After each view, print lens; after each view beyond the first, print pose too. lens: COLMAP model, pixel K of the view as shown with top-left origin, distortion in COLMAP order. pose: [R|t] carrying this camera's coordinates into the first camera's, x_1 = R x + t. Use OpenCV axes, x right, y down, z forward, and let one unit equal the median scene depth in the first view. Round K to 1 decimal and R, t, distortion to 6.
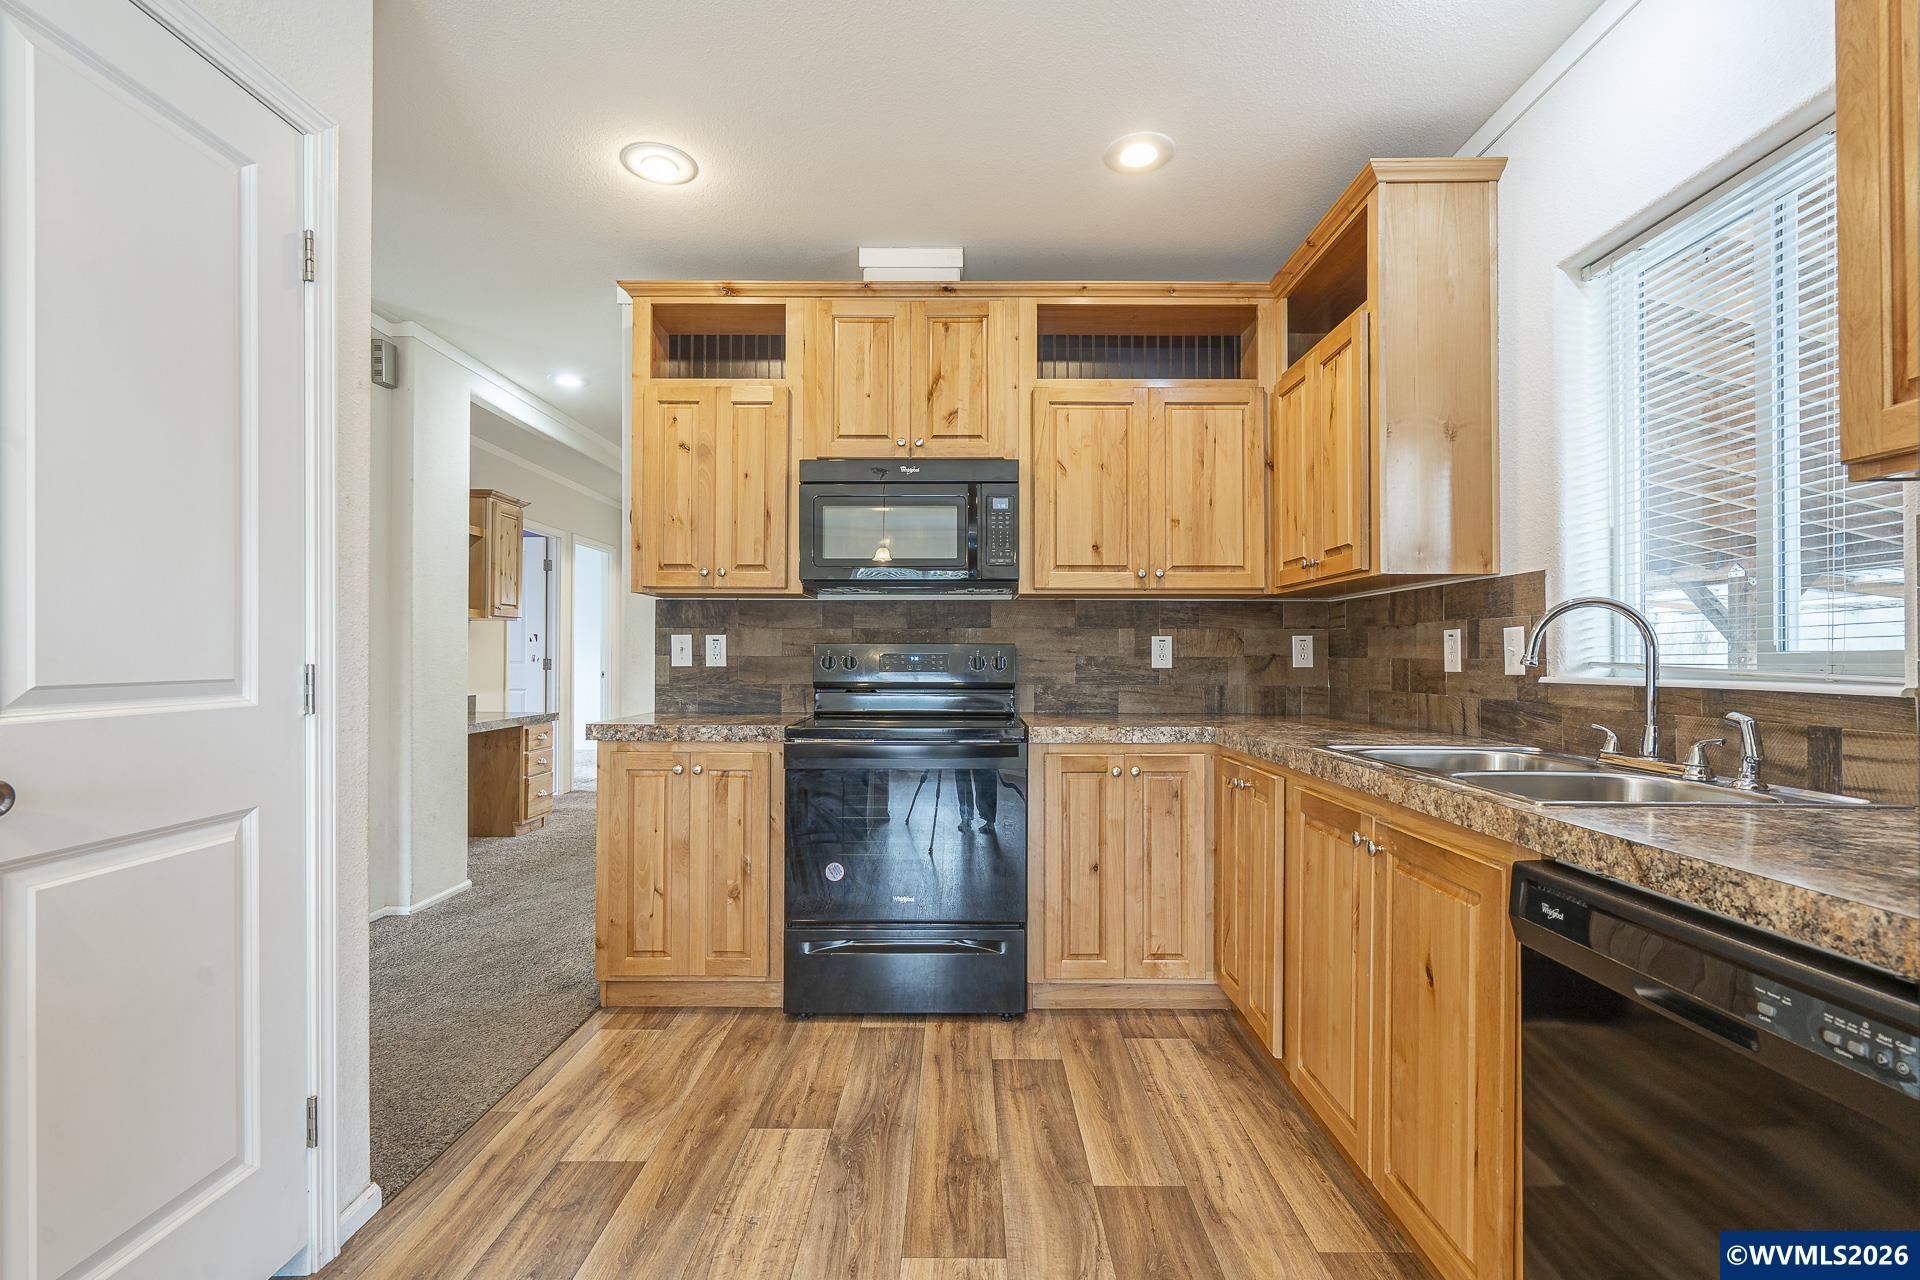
lens RADIAL K [[885.1, 0, 942.5], [0, 885.1, 645.9], [0, 0, 1]] dist [-0.008754, 0.000716]
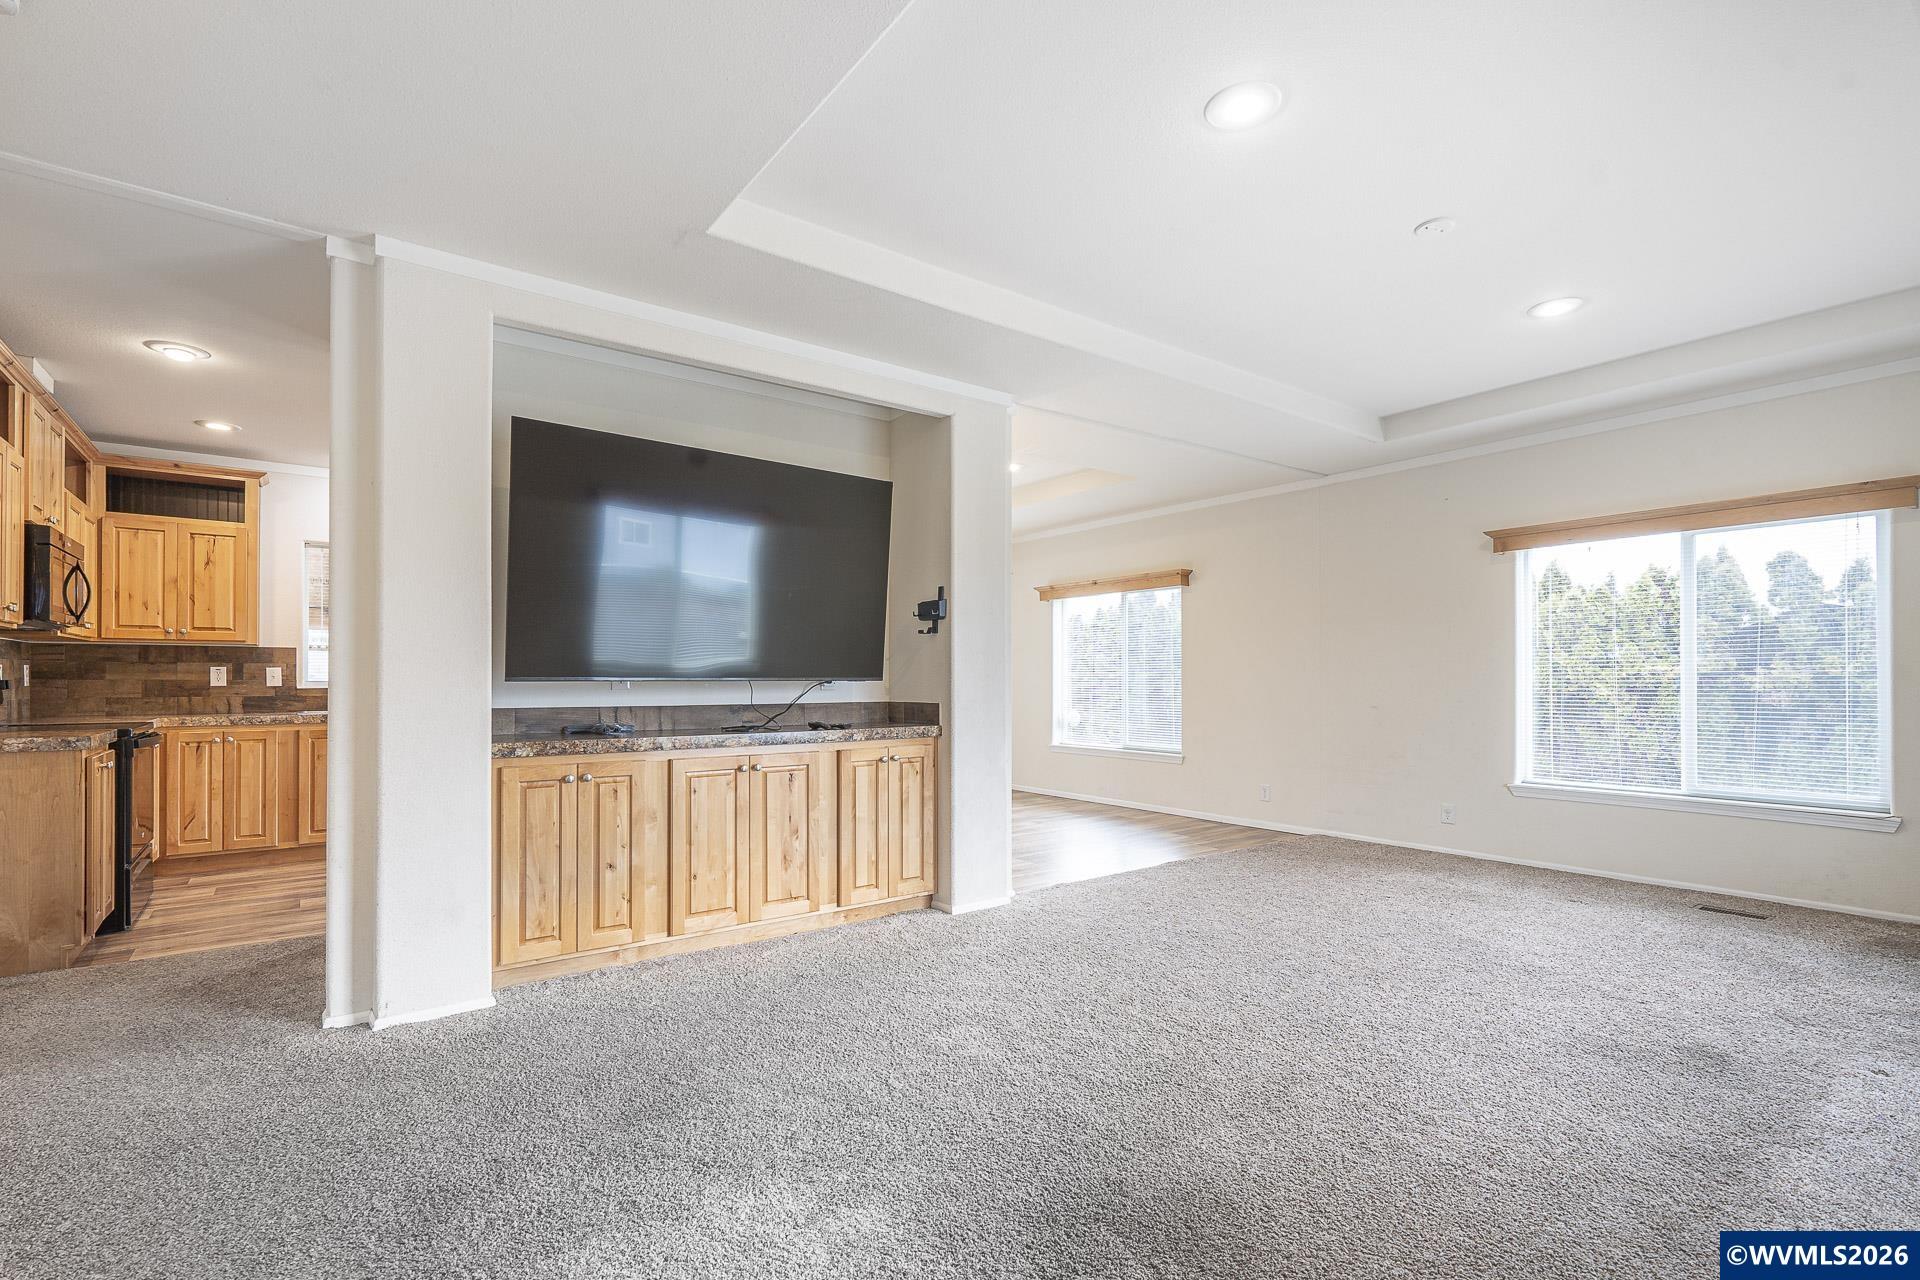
lens RADIAL K [[885.0, 0, 985.4], [0, 885.0, 660.1], [0, 0, 1]] dist [-0.000236, 0.000017]
pose [[-0.615508, 0.007161, 0.788098, -2.166886], [-0.009795, 0.999812, -0.016735, -0.015989], [-0.788070, -0.018020, -0.615322, 0.768450]]
